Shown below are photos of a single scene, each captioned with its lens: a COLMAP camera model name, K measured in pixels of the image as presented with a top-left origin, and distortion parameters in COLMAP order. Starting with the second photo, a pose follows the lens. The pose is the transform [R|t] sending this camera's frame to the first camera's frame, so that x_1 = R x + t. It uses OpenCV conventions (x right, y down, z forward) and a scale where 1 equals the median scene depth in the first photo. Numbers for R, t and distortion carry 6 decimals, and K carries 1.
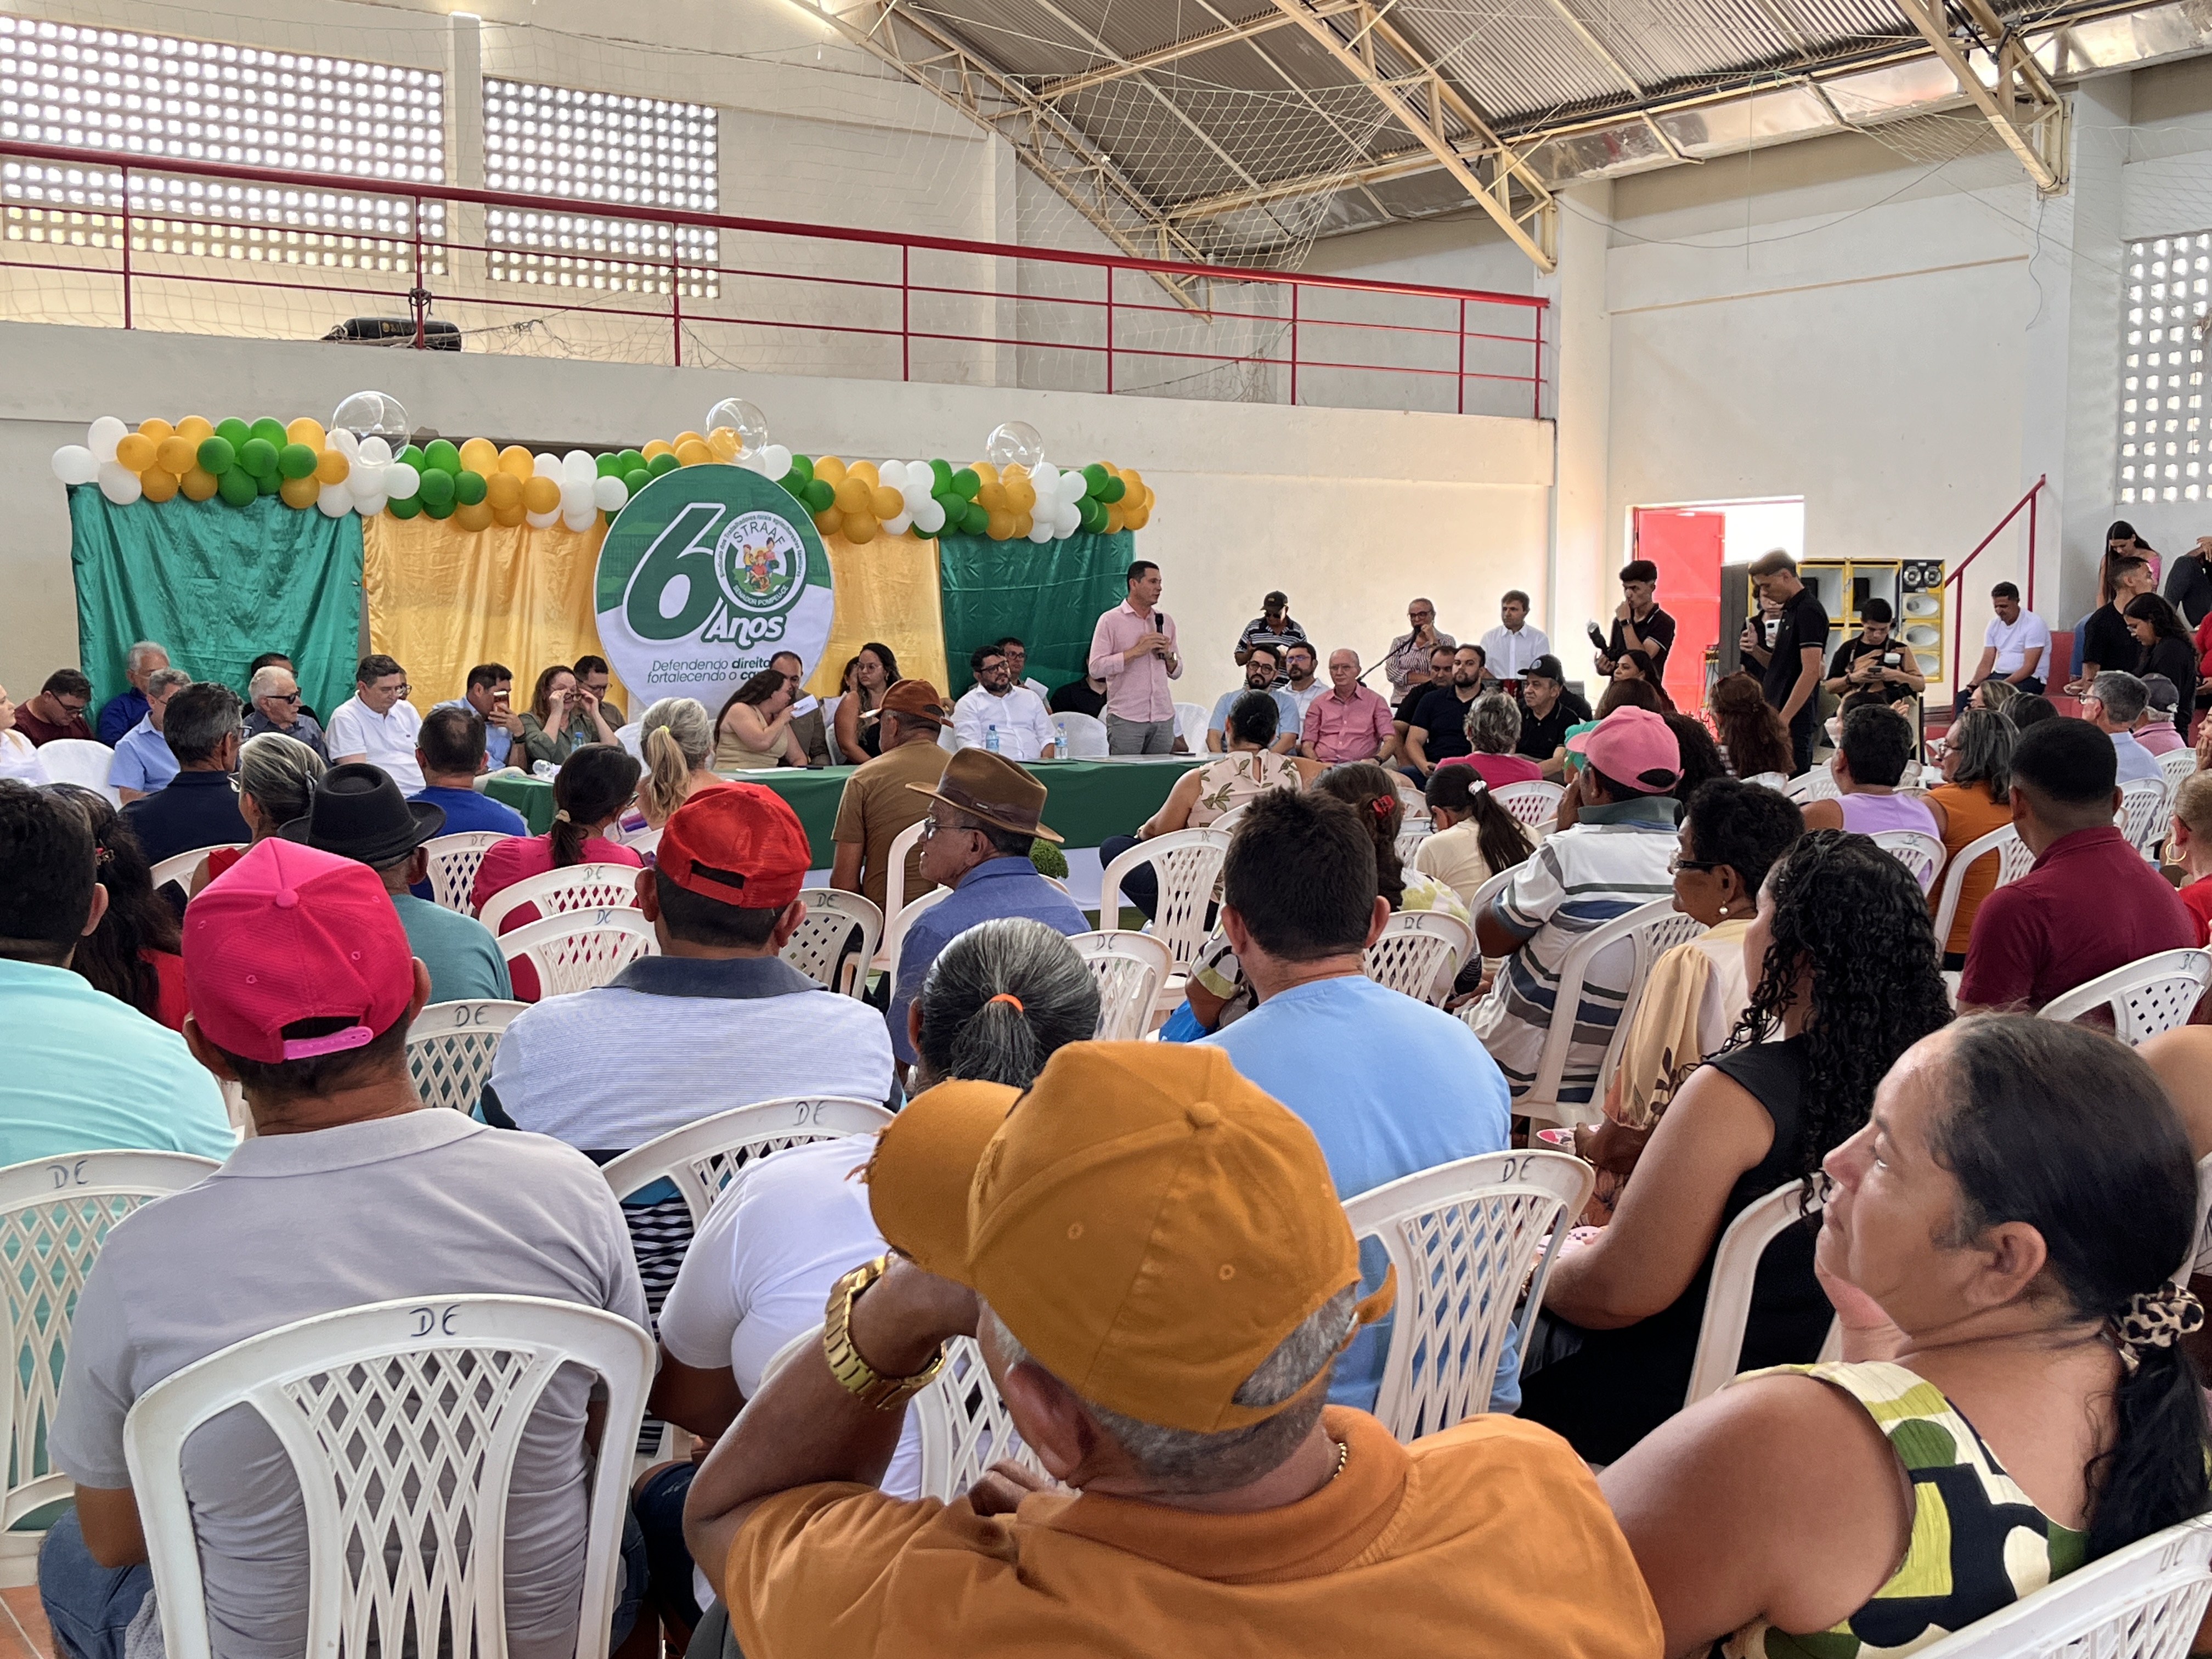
lens RADIAL K [[2475.2, 0, 1104.6], [0, 2475.2, 831.1], [0, 0, 1]] dist [-0.029813, 0.000000]
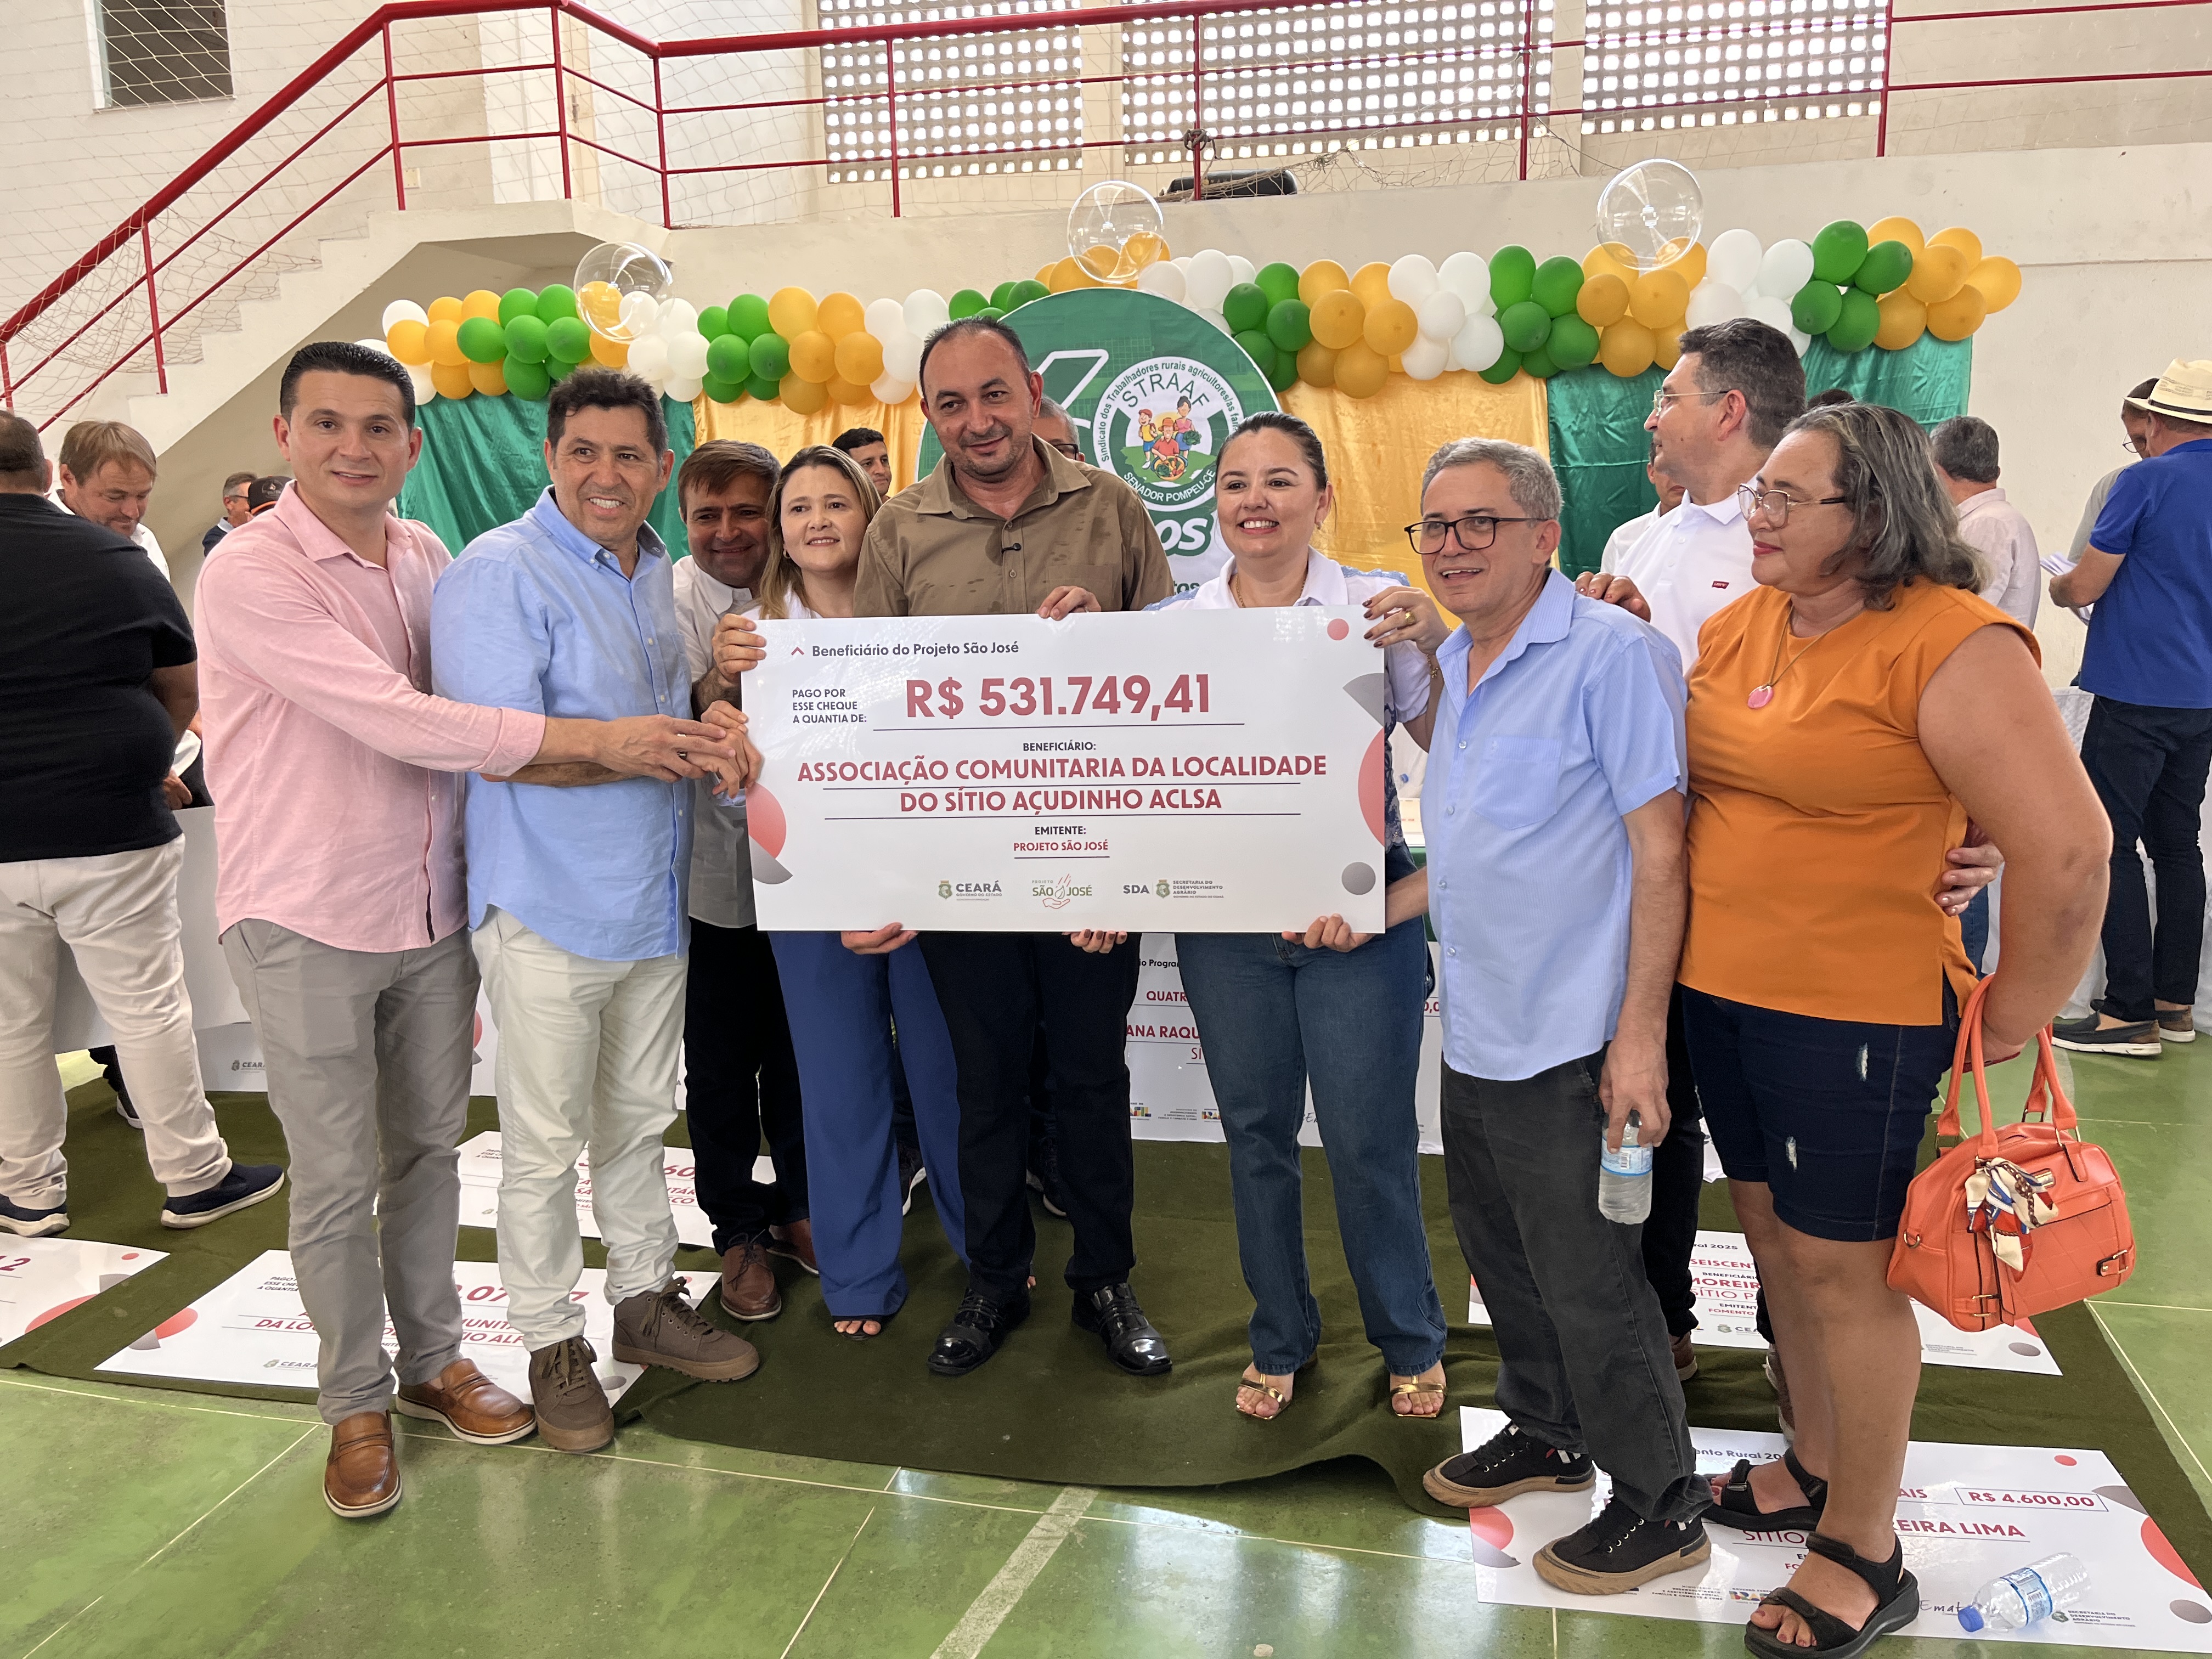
lens RADIAL K [[1678.9, 0, 1110.9], [0, 1678.9, 845.0], [0, 0, 1]] dist [0.053067, -0.077374]
pose [[0.684947, 0.125895, -0.717634, 0.181280], [-0.040340, 0.990000, 0.135174, -0.056812], [0.727475, -0.063637, 0.683176, 0.634912]]
